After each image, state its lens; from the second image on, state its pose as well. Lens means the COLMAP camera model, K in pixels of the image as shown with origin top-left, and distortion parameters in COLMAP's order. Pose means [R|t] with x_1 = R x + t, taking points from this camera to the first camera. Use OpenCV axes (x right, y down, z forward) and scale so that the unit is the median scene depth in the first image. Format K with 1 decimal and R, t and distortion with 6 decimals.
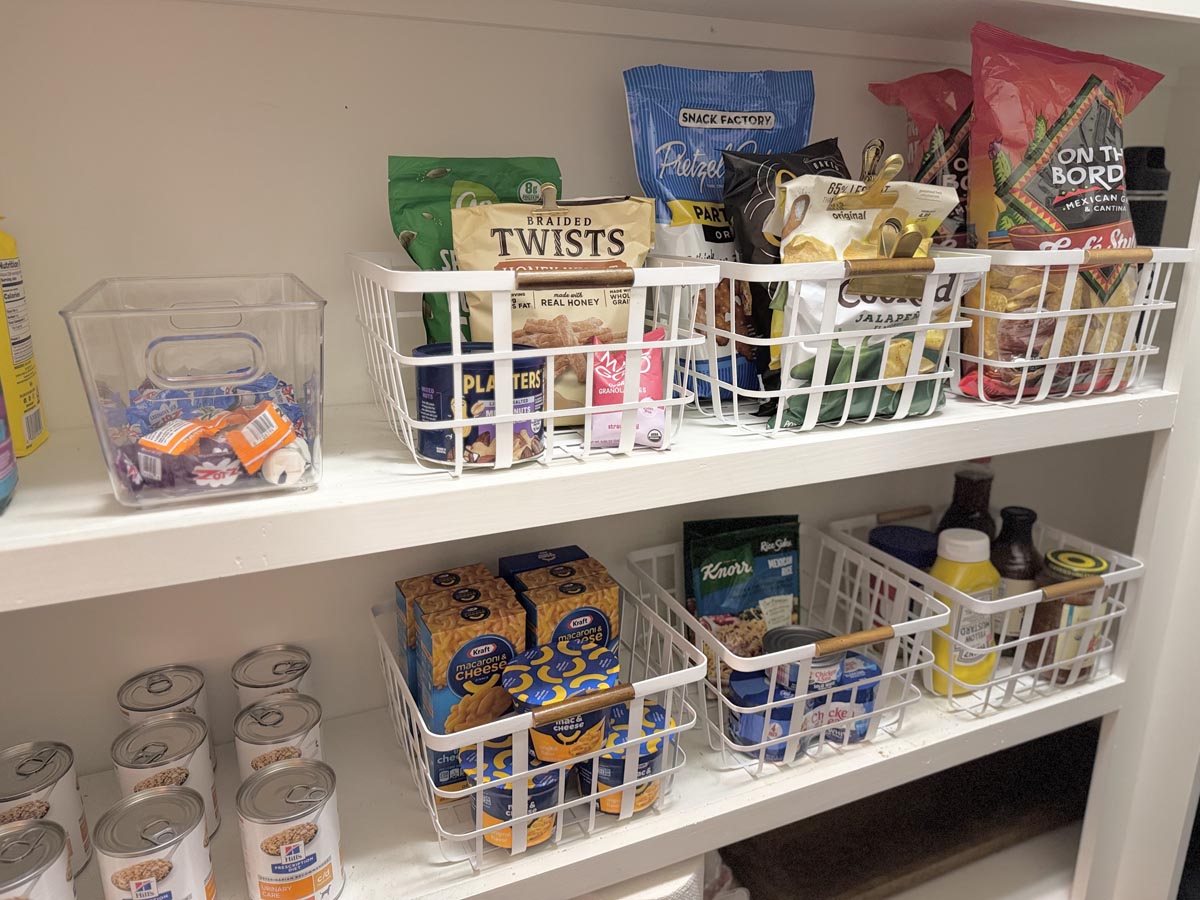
lens RADIAL K [[846.1, 0, 600.4], [0, 846.1, 442.1], [0, 0, 1]] dist [0.067971, -0.090483]
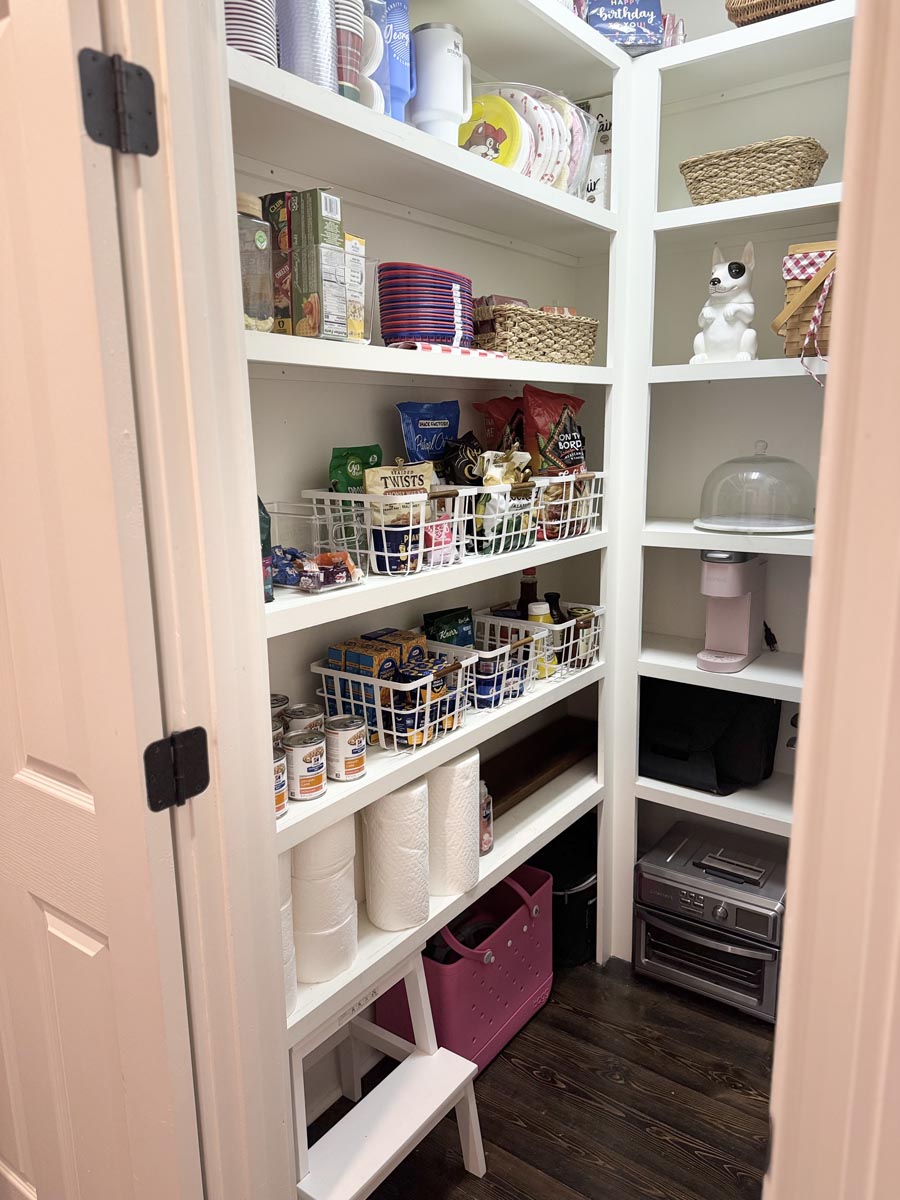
lens RADIAL K [[846.1, 0, 440.9], [0, 846.1, 600.7], [0, 0, 1]] dist [0.067971, -0.090483]
pose [[0.875872, -0.111333, 0.469525, -0.958029], [0.143434, 0.989109, -0.033032, 0.159834], [-0.460733, 0.096277, 0.882301, -0.945512]]
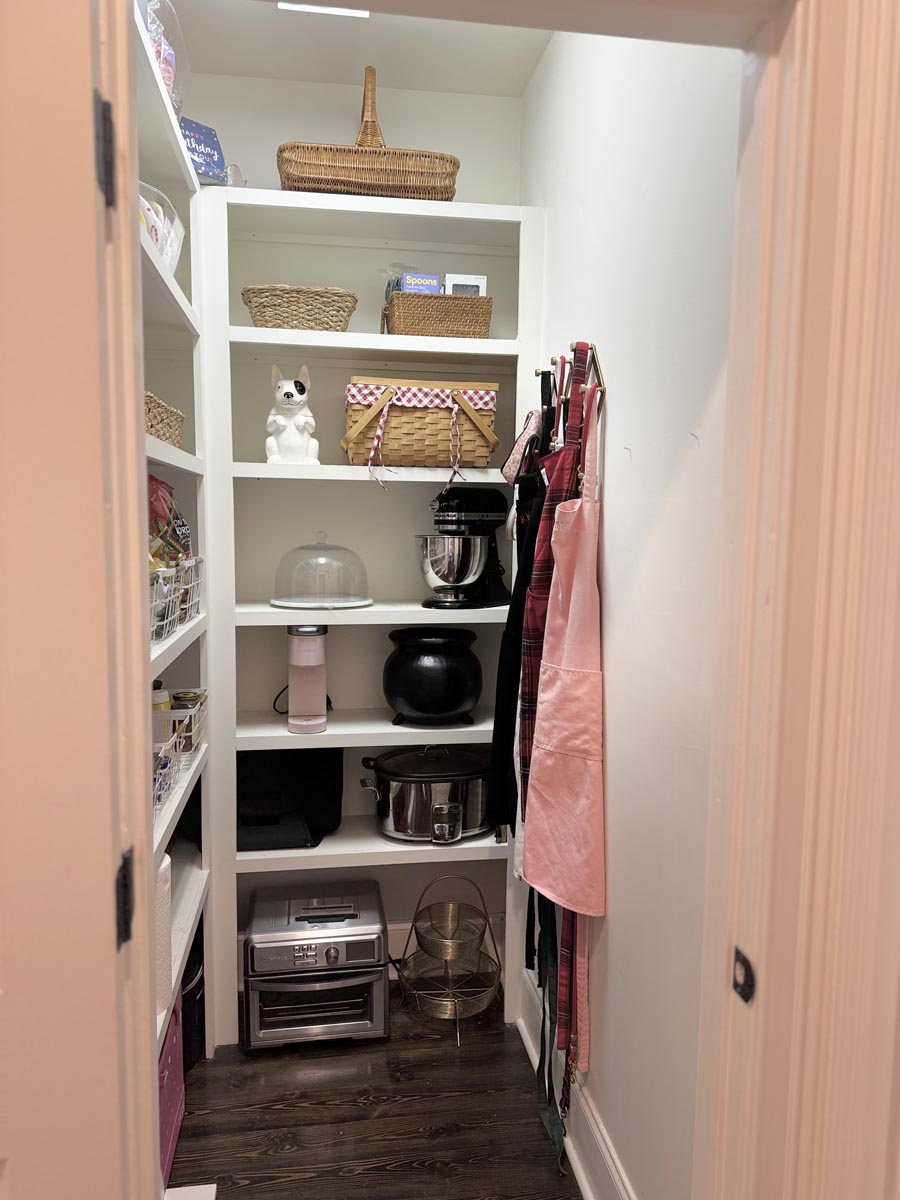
lens RADIAL K [[846.1, 0, 446.9], [0, 846.1, 597.6], [0, 0, 1]] dist [0.067971, -0.090483]
pose [[0.270775, -0.086020, 0.958792, -1.634689], [0.238342, 0.970979, 0.019802, 0.011693], [-0.932670, 0.223159, 0.283420, -0.379603]]
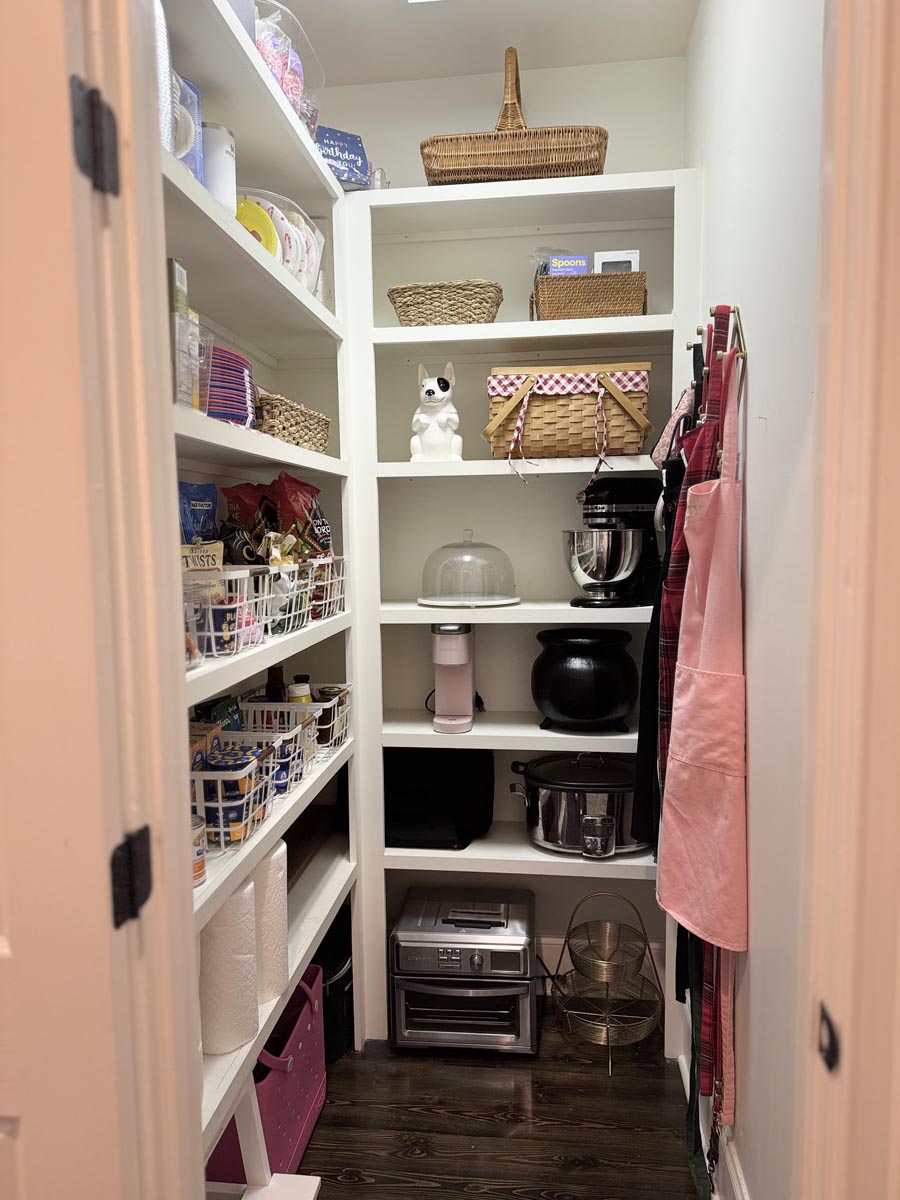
lens RADIAL K [[846.1, 0, 443.0], [0, 846.1, 601.8], [0, 0, 1]] dist [0.067971, -0.090483]
pose [[0.524446, -0.081119, 0.847571, -1.424753], [0.235018, 0.970570, -0.052530, 0.118123], [-0.818366, 0.226744, 0.528076, -0.596317]]
